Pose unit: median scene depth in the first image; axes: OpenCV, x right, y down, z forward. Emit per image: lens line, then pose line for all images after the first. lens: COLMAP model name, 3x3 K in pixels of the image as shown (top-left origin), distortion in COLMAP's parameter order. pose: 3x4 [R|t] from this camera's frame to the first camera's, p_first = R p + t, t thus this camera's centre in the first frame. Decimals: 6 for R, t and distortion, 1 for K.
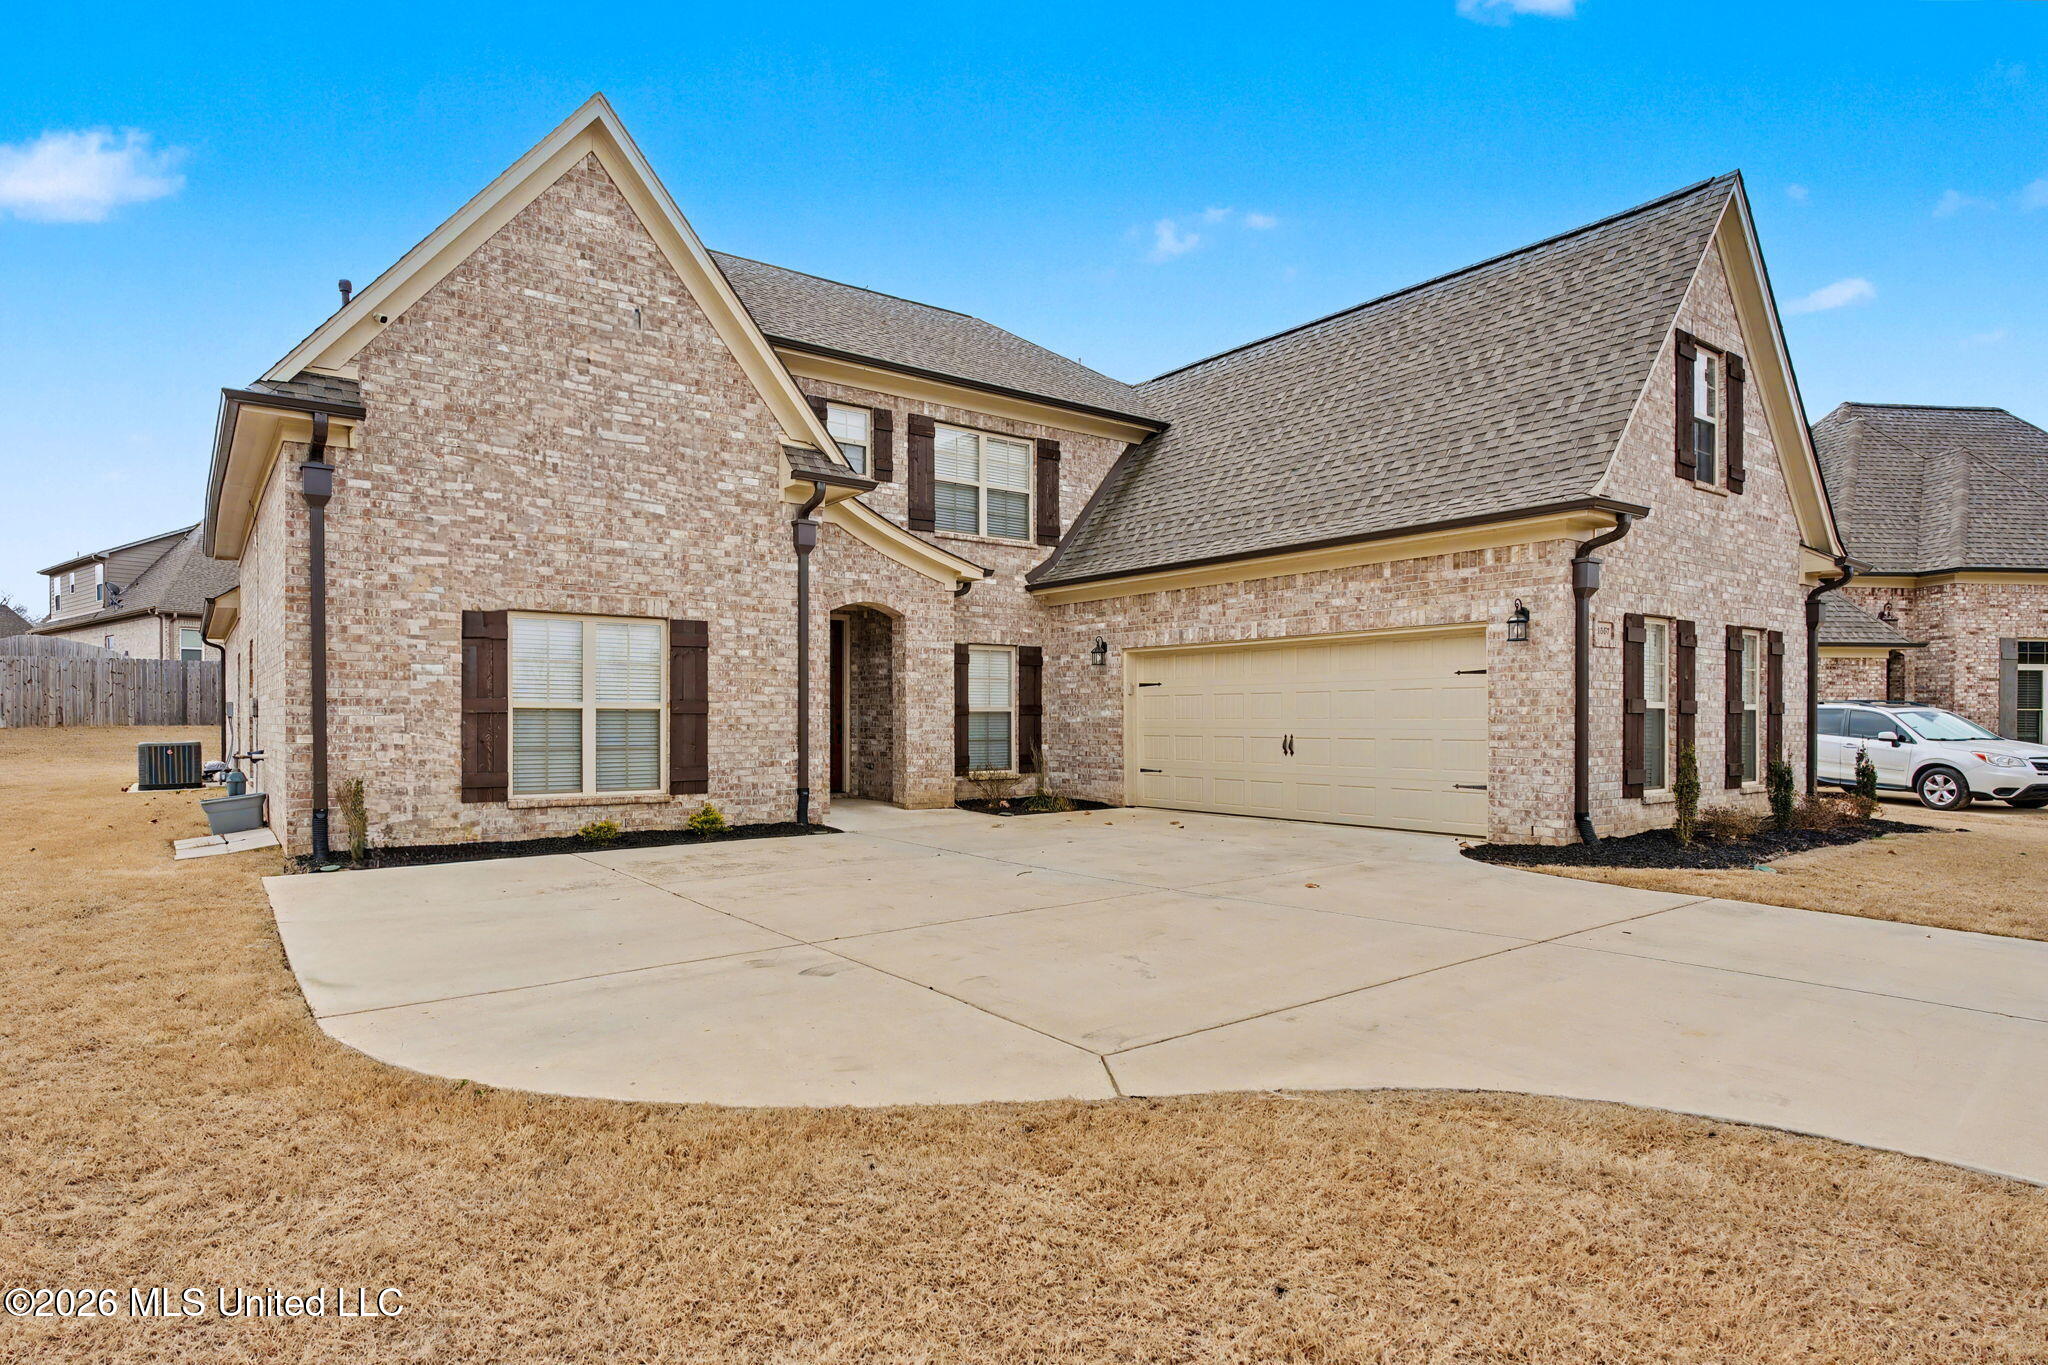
lens RADIAL K [[1086.4, 0, 914.1], [0, 1086.4, 728.1], [0, 0, 1]] dist [-0.012650, 0.002858]
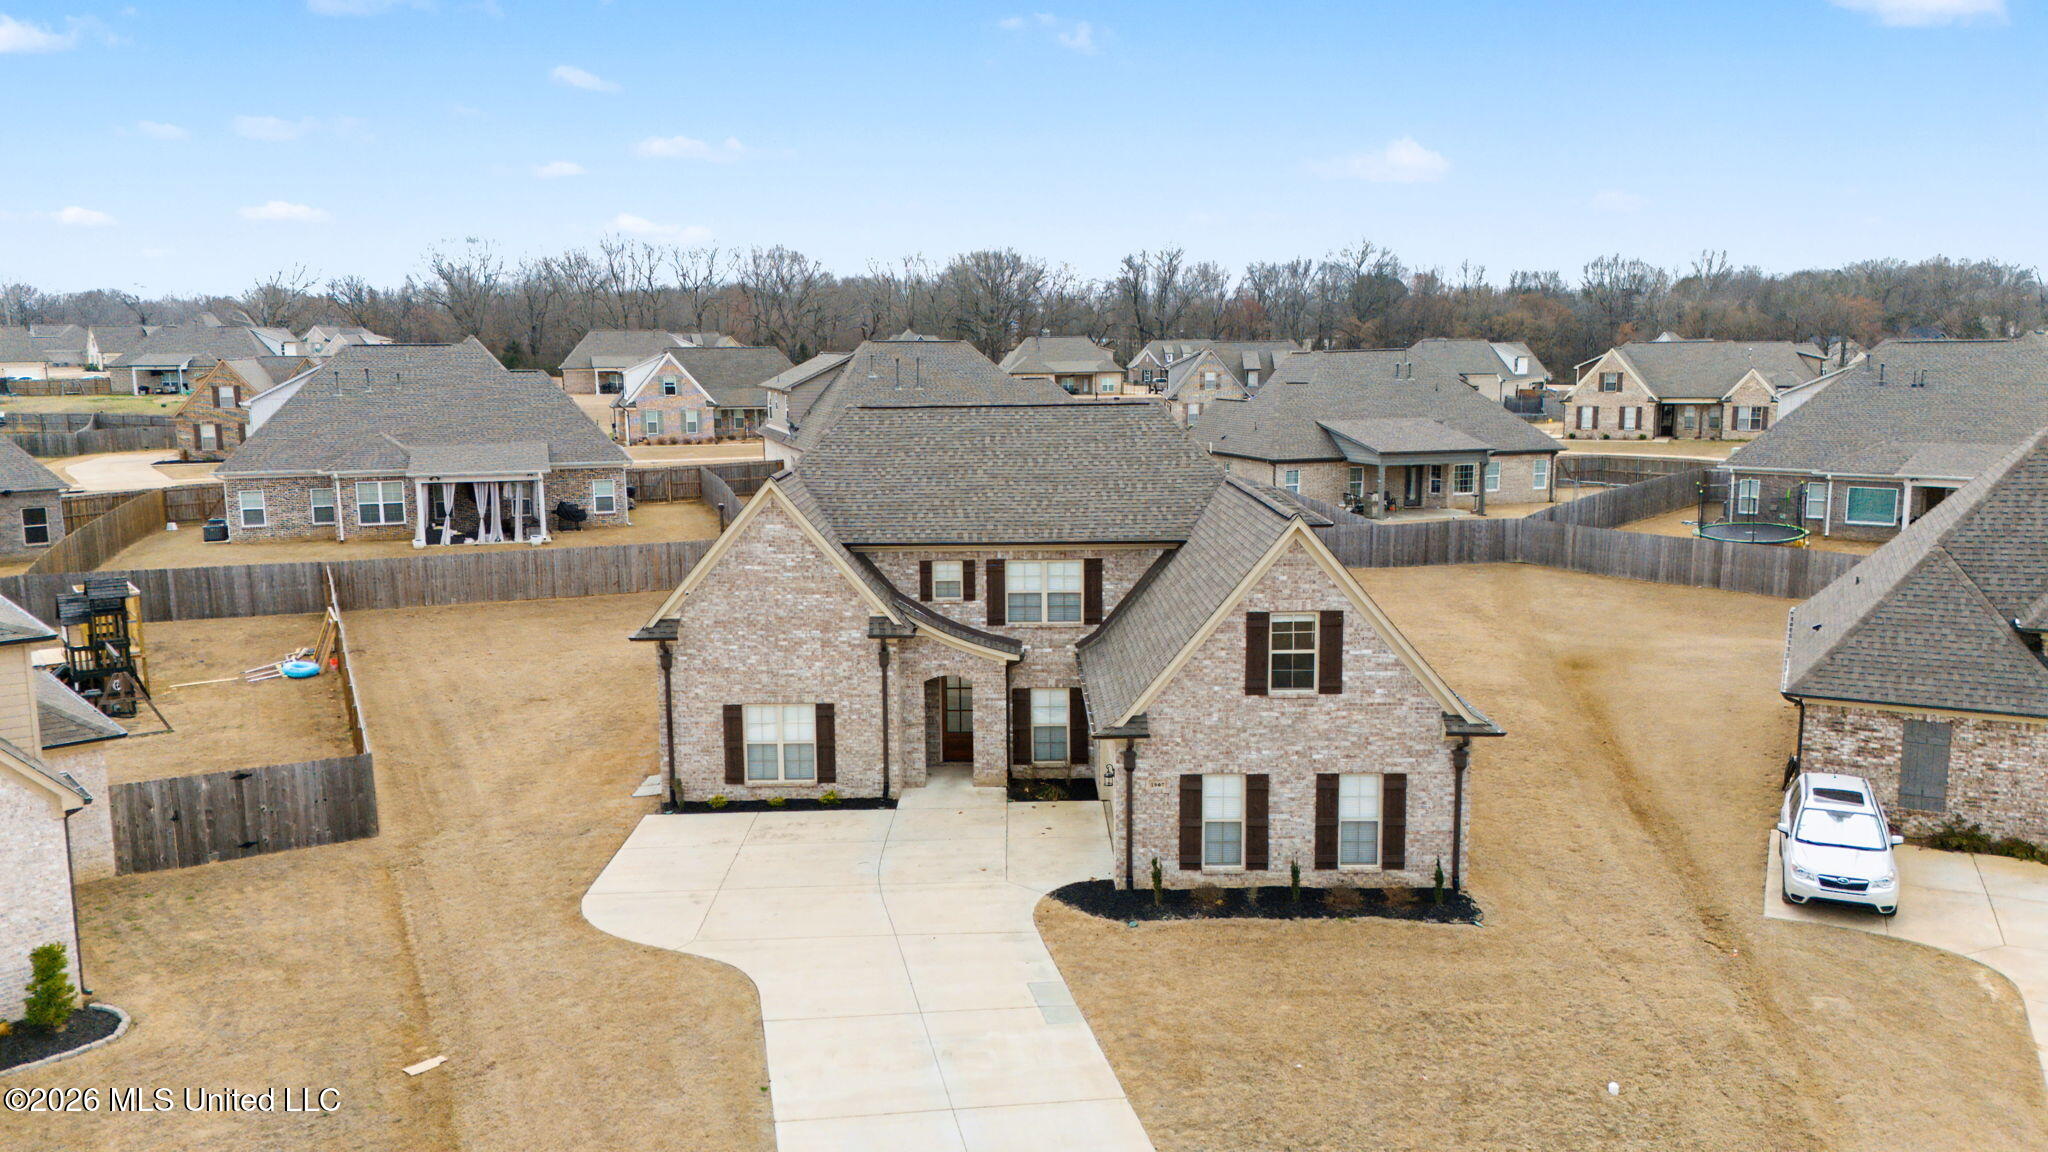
lens RADIAL K [[1514.9, 0, 1017.4], [0, 1514.9, 574.6], [0, 0, 1]] dist [0.088136, -0.065838]
pose [[0.828429, 0.077964, -0.554641, 1.631963], [0.004987, 0.989199, 0.146497, -0.736381], [0.560072, -0.124128, 0.819092, -1.122676]]
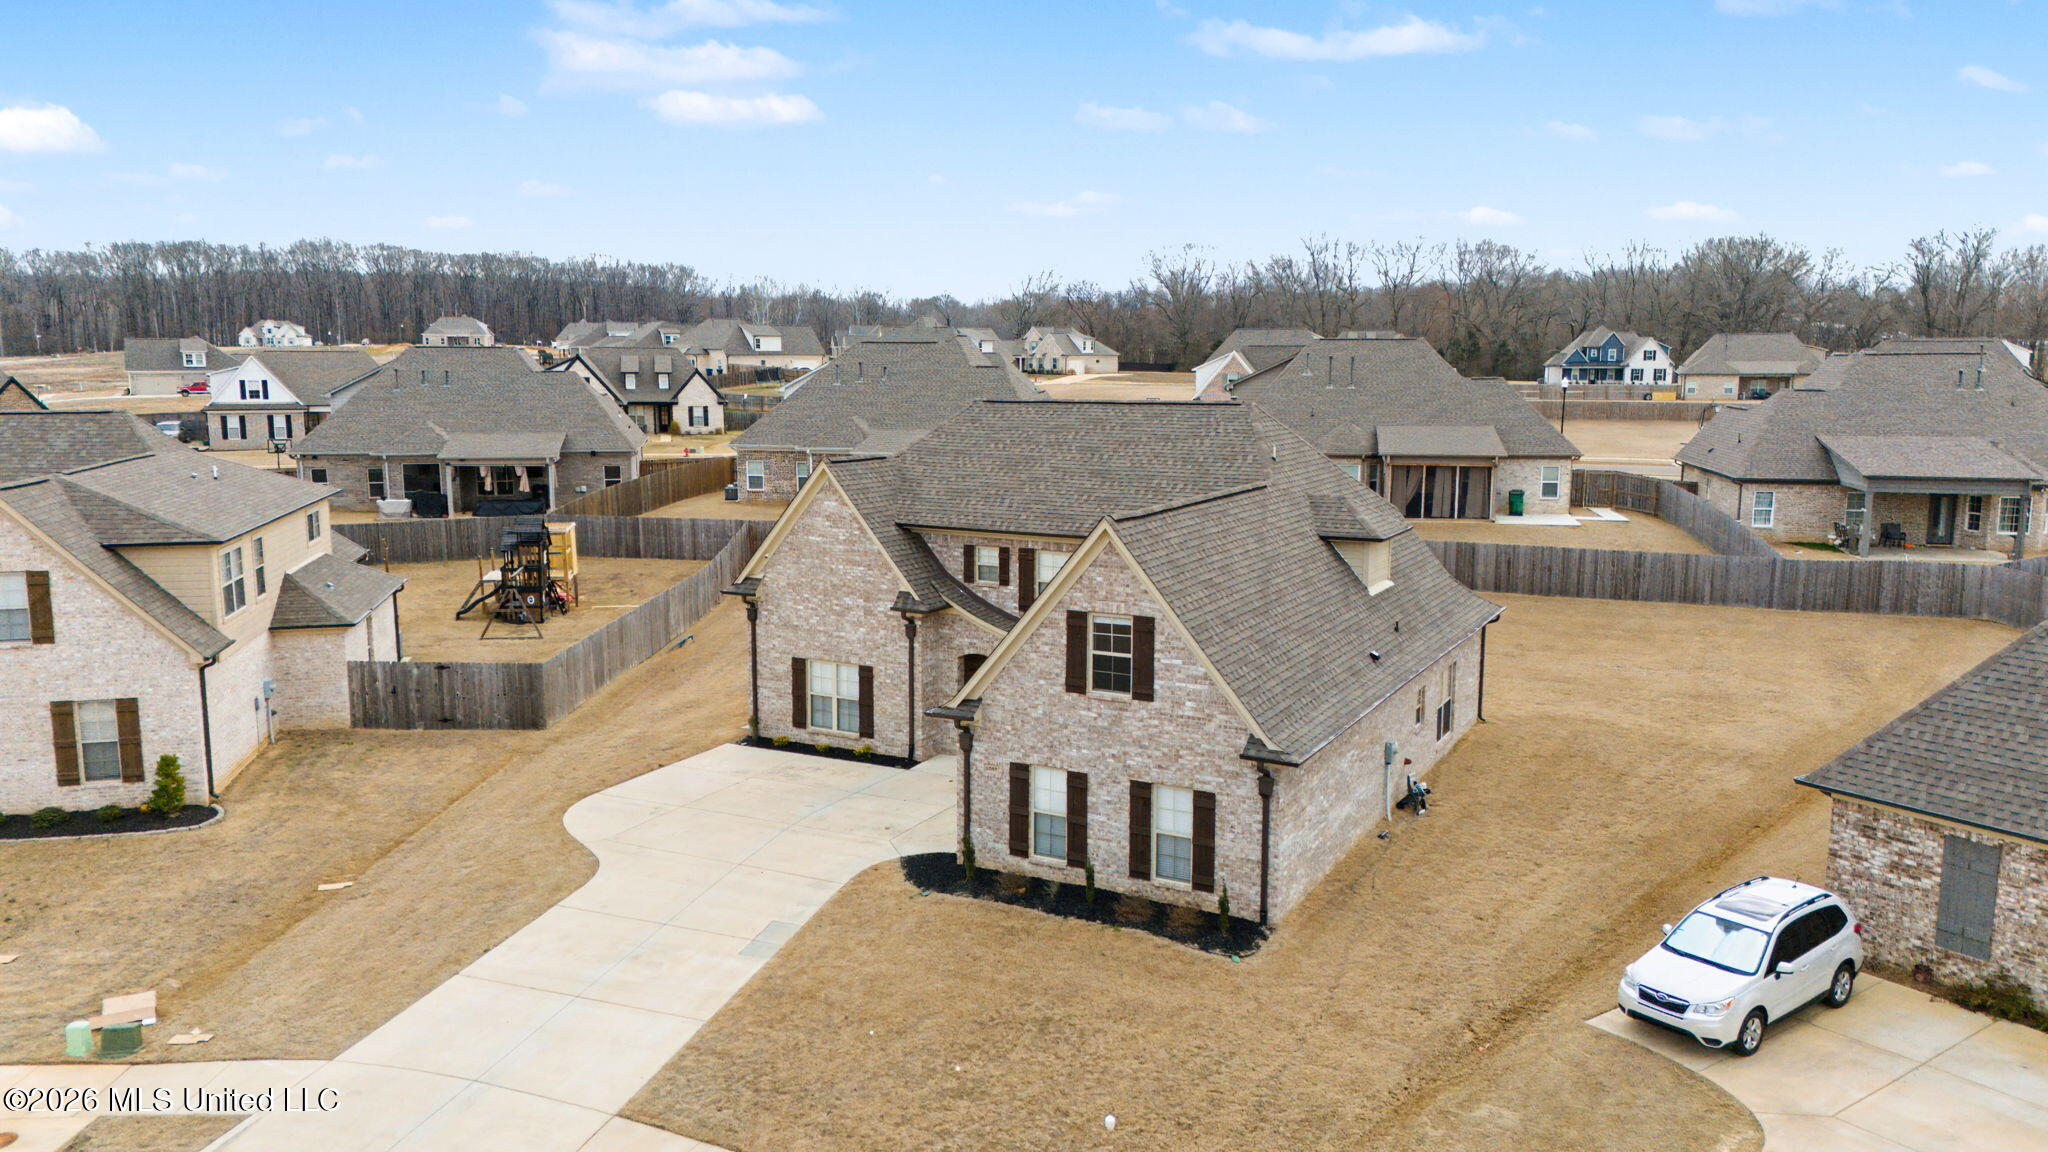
lens RADIAL K [[1514.9, 0, 1009.5], [0, 1514.9, 550.2], [0, 0, 1]] dist [0.088136, -0.065838]
pose [[0.453639, 0.121475, -0.882868, 2.642760], [-0.006318, 0.991080, 0.133118, -0.741269], [0.891163, -0.054809, 0.450360, -0.180452]]
